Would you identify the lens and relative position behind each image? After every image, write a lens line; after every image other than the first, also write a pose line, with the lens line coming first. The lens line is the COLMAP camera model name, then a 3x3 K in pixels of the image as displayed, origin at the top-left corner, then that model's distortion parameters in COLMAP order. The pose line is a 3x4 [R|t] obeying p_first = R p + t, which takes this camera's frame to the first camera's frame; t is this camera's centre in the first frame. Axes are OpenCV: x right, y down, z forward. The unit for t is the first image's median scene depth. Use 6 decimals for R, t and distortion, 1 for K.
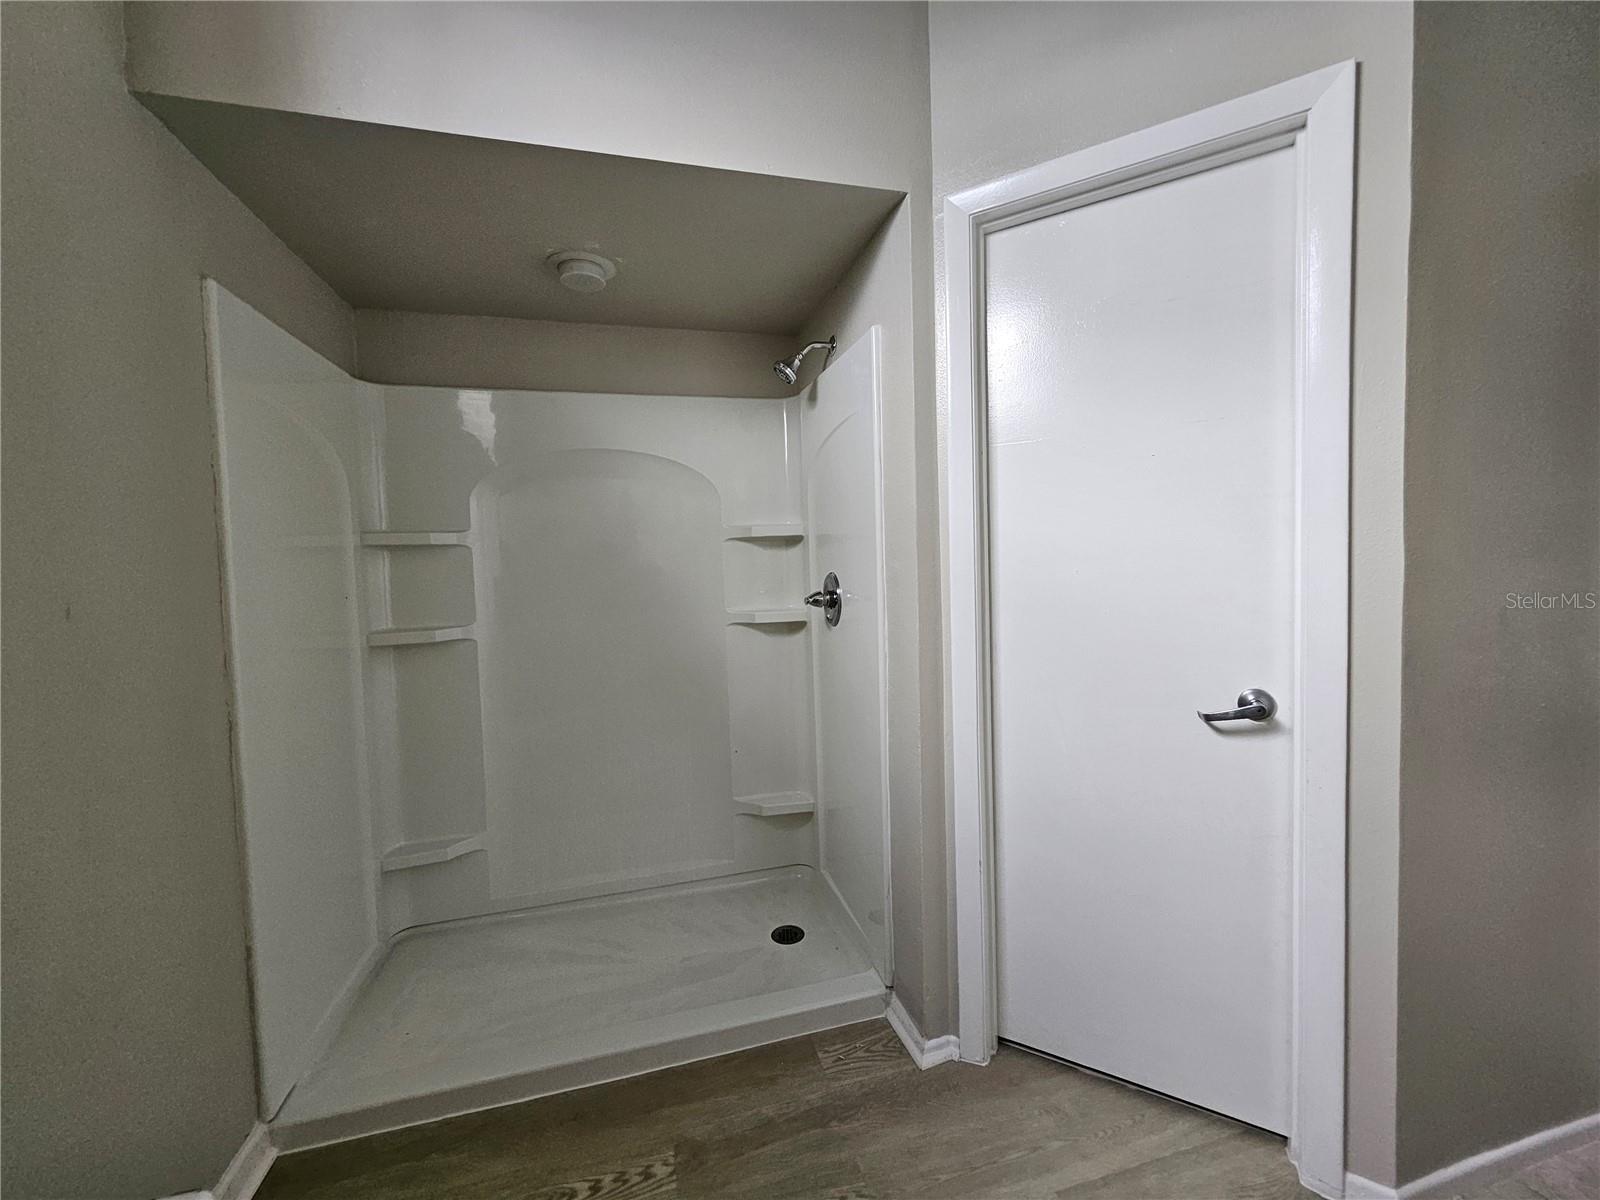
lens RADIAL K [[679.1, 0, 815.2], [0, 679.1, 591.9], [0, 0, 1]] dist [0.001136, -0.002992]
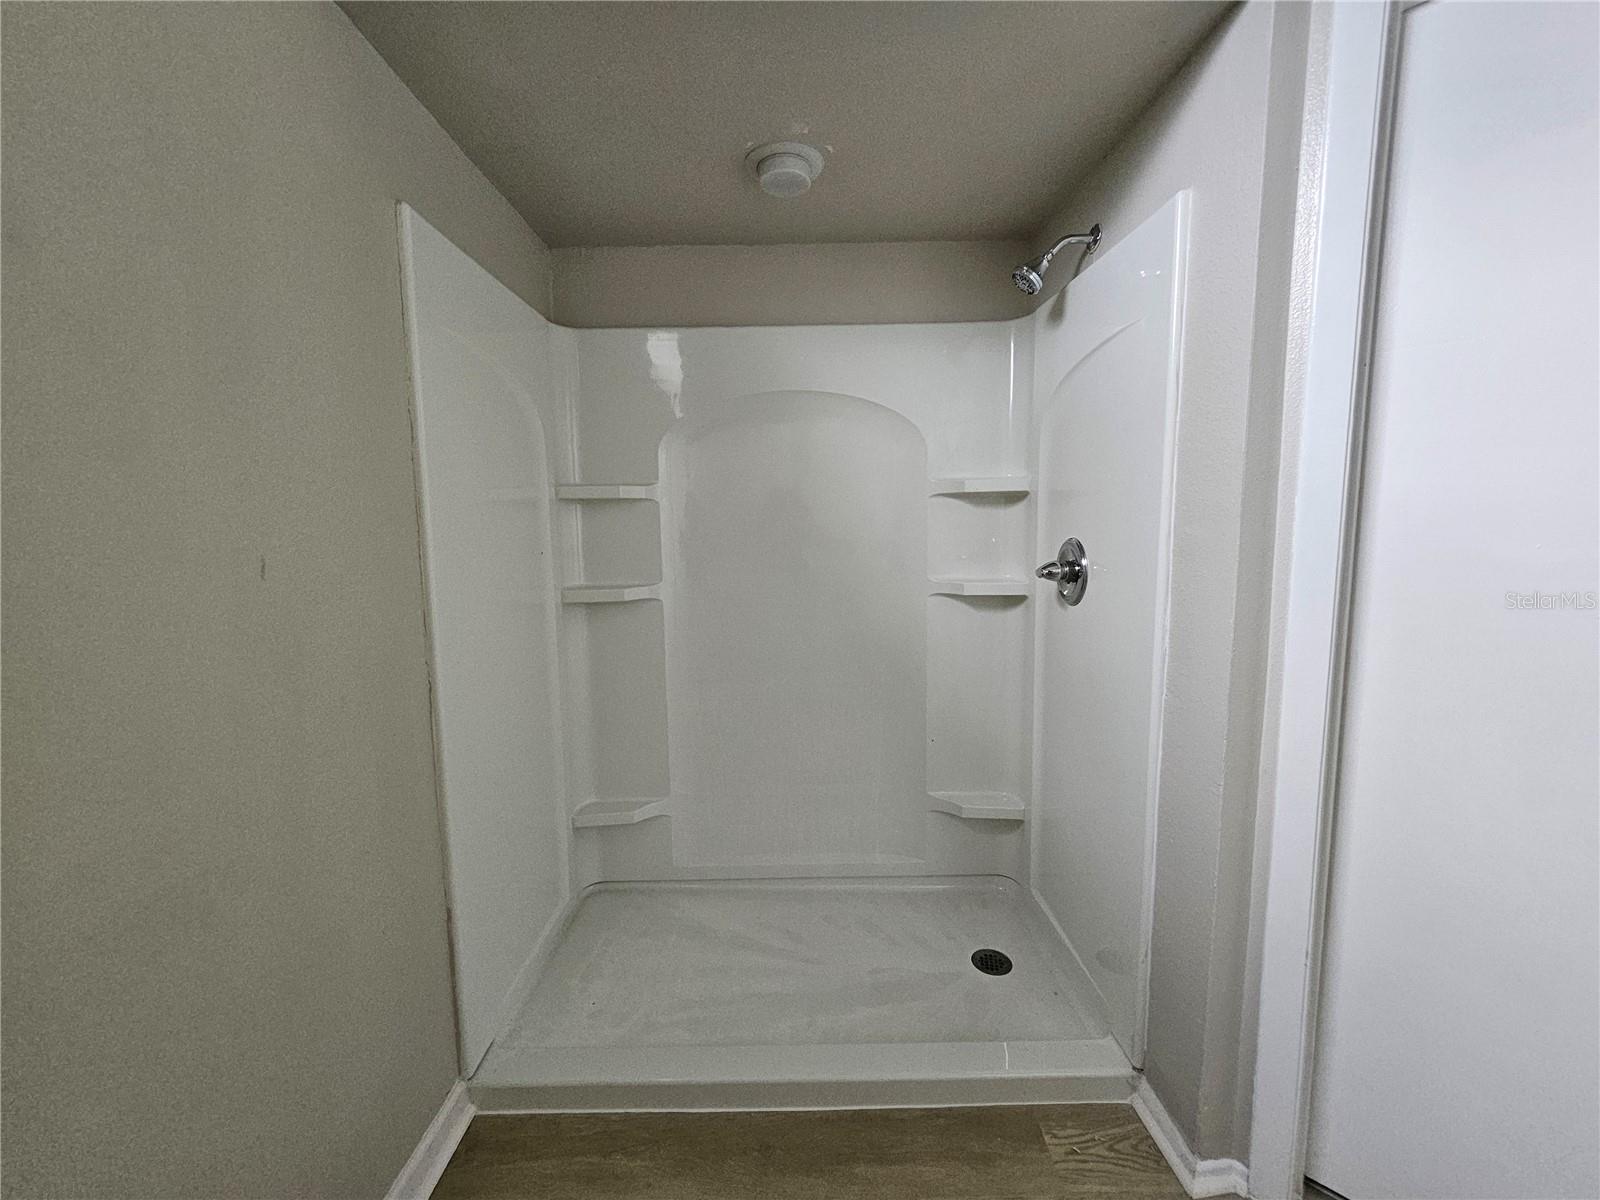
lens RADIAL K [[679.1, 0, 794.2], [0, 679.1, 601.3], [0, 0, 1]] dist [0.001136, -0.002992]
pose [[0.963895, 0.047271, -0.262052, -0.080303], [-0.027375, 0.996494, 0.079064, -0.008363], [0.264871, -0.069035, 0.961810, 0.149156]]
